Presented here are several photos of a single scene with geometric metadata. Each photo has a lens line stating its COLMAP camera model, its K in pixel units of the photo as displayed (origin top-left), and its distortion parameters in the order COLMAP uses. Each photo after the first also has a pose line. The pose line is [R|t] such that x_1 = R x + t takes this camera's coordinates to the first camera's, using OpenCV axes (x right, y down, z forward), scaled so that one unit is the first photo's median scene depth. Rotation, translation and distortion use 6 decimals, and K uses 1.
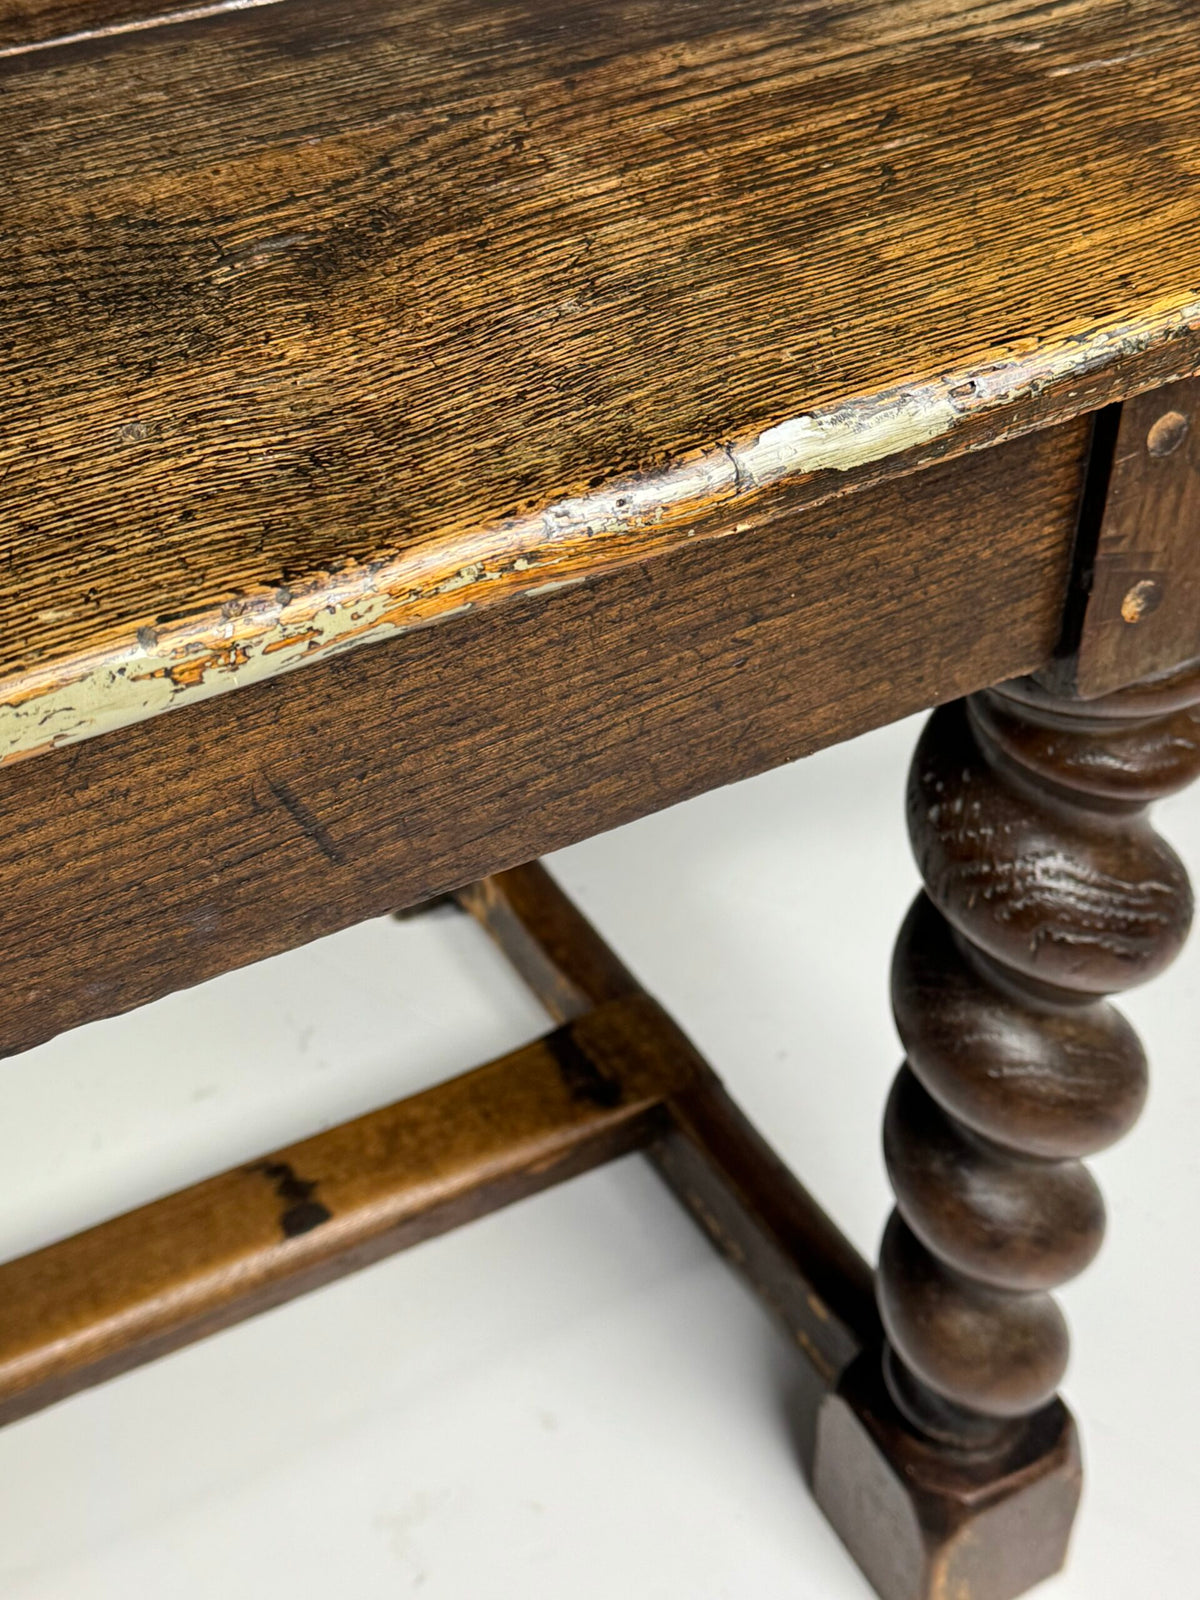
lens RADIAL K [[2065.2, 0, 592.1], [0, 2065.2, 803.7], [0, 0, 1]] dist [0.141211, -0.053695]
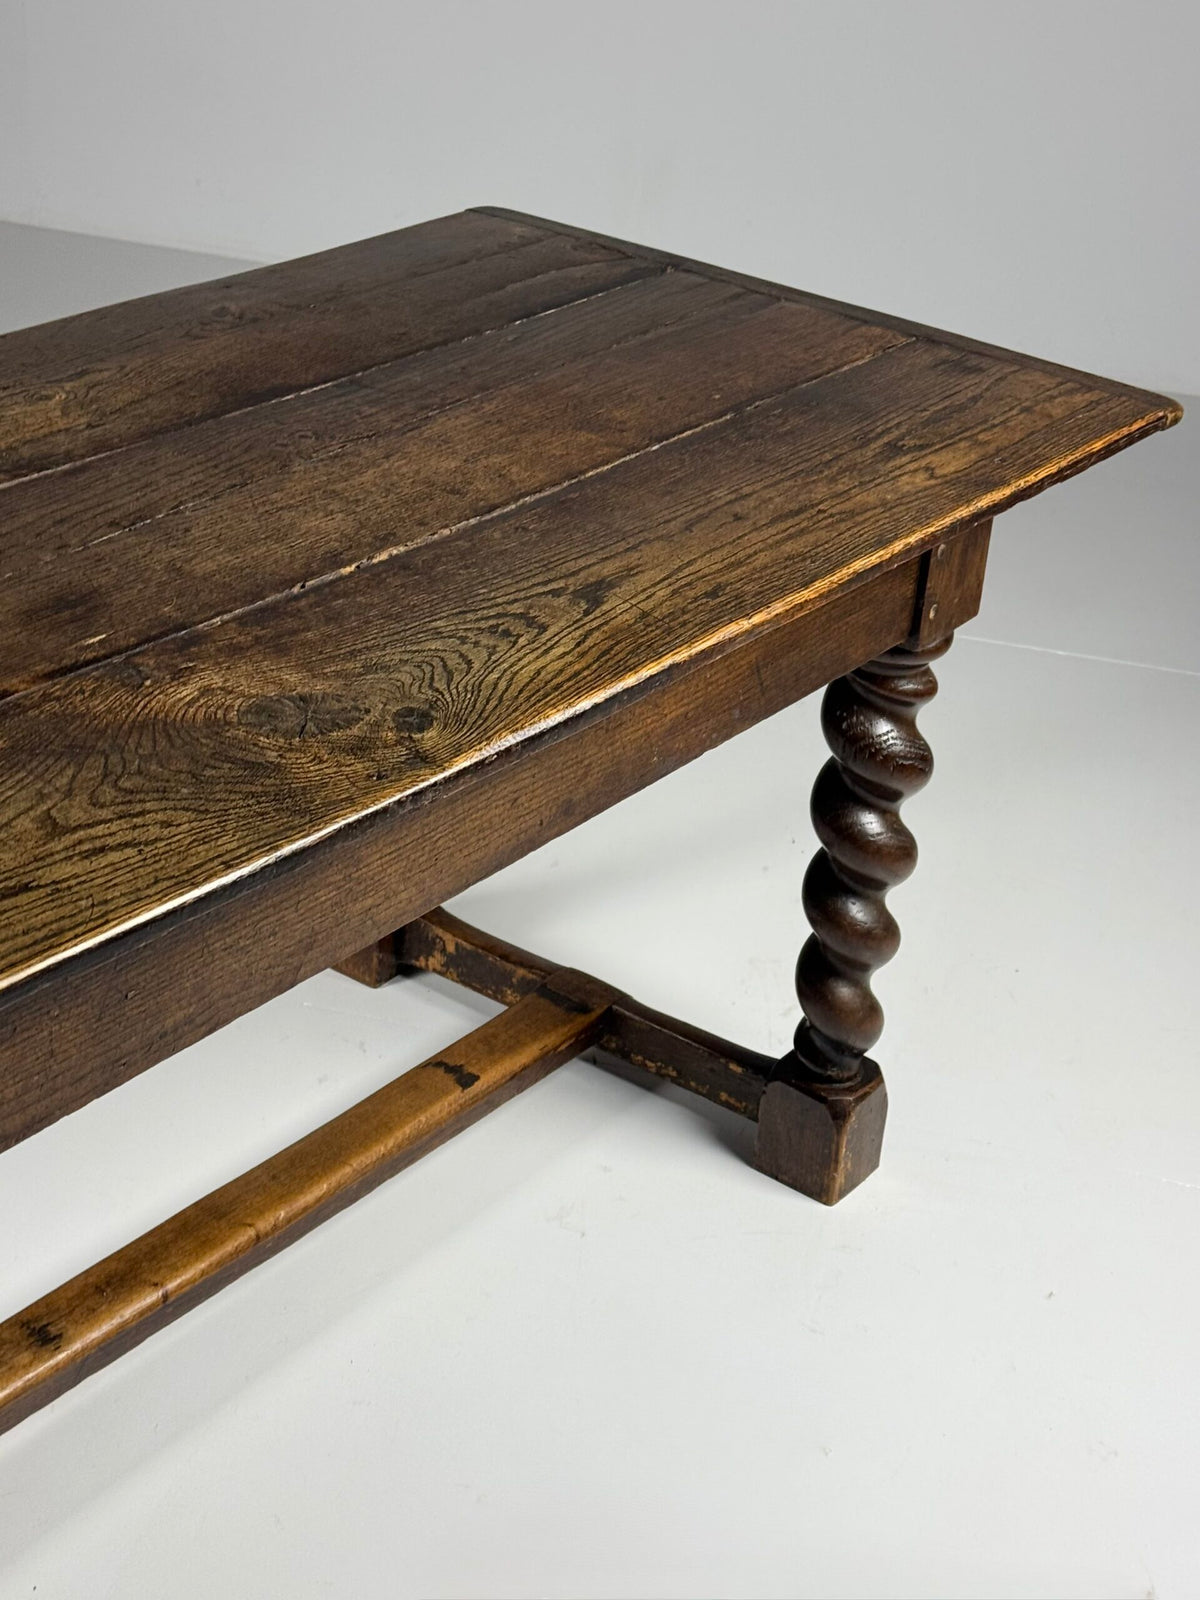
lens RADIAL K [[2511.9, 0, 503.6], [0, 2511.9, 852.9], [0, 0, 1]] dist [0.127227, -0.107925]
pose [[0.923497, -0.136738, 0.358408, -1.170553], [0.202751, 0.967133, -0.153448, 0.470067], [-0.325646, 0.214376, 0.920868, -1.468560]]
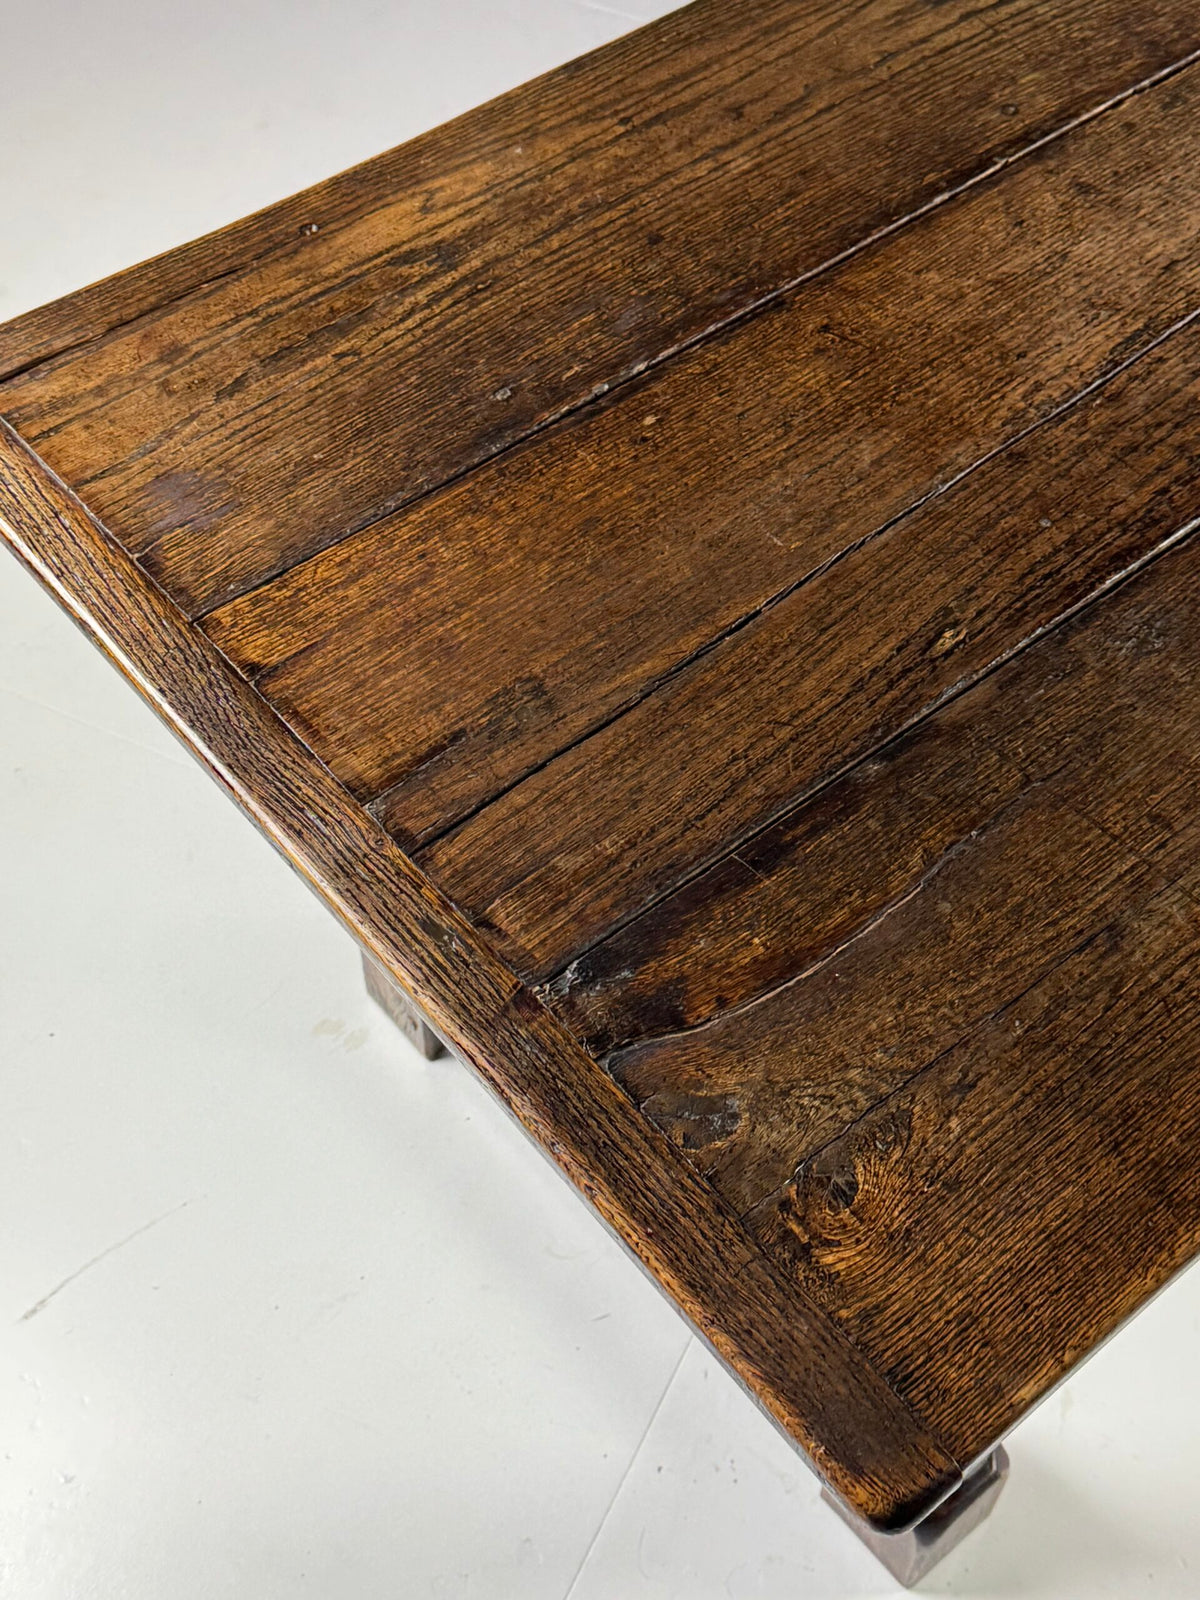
lens RADIAL K [[2310.0, 0, 600.0], [0, 2310.0, 800.0], [0, 0, 1]] dist [0.140531, -0.139133]
pose [[-0.979576, 0.134084, -0.149840, 0.330242], [-0.156834, -0.043153, 0.986682, -1.865309], [0.125833, 0.990030, 0.063301, 0.911474]]
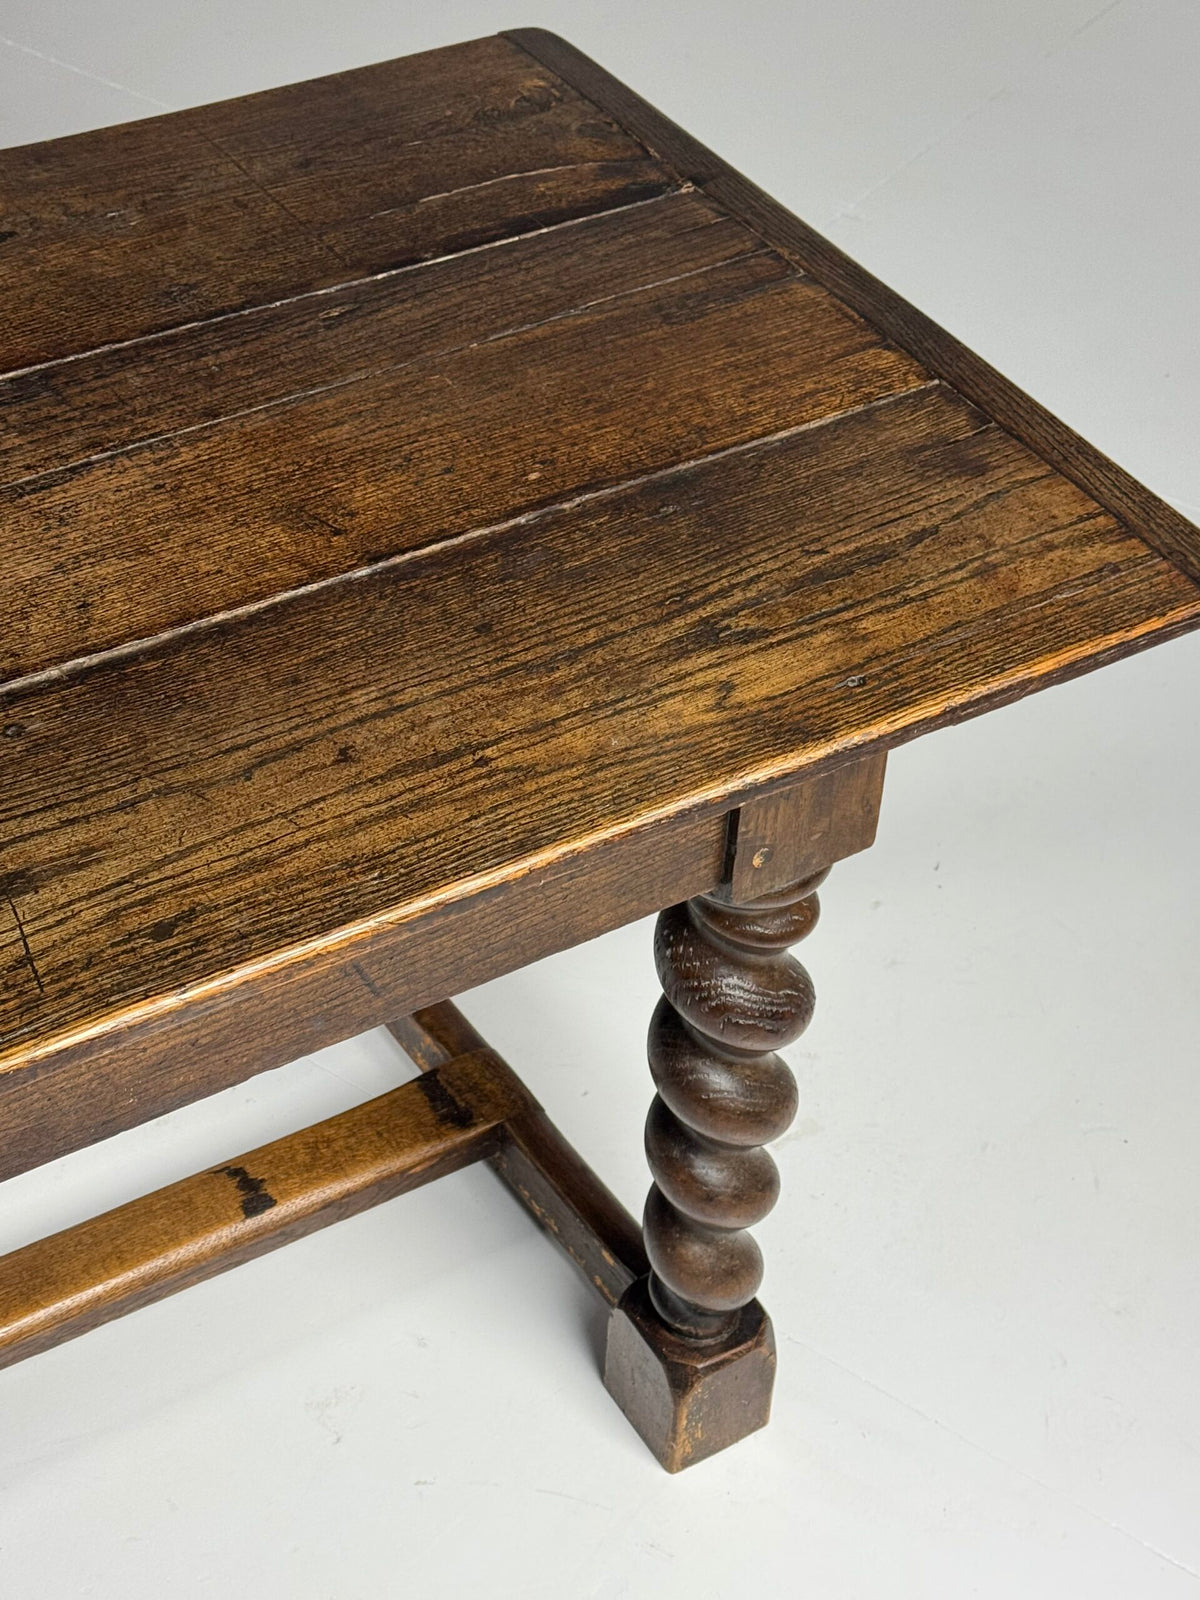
lens RADIAL K [[2511.9, 0, 503.6], [0, 2511.9, 852.9], [0, 0, 1]] dist [0.127227, -0.107925]
pose [[0.998268, -0.001881, 0.058796, -0.093494], [0.000642, 0.999777, 0.021086, -0.112690], [-0.058823, -0.021012, 0.998047, -1.029296]]
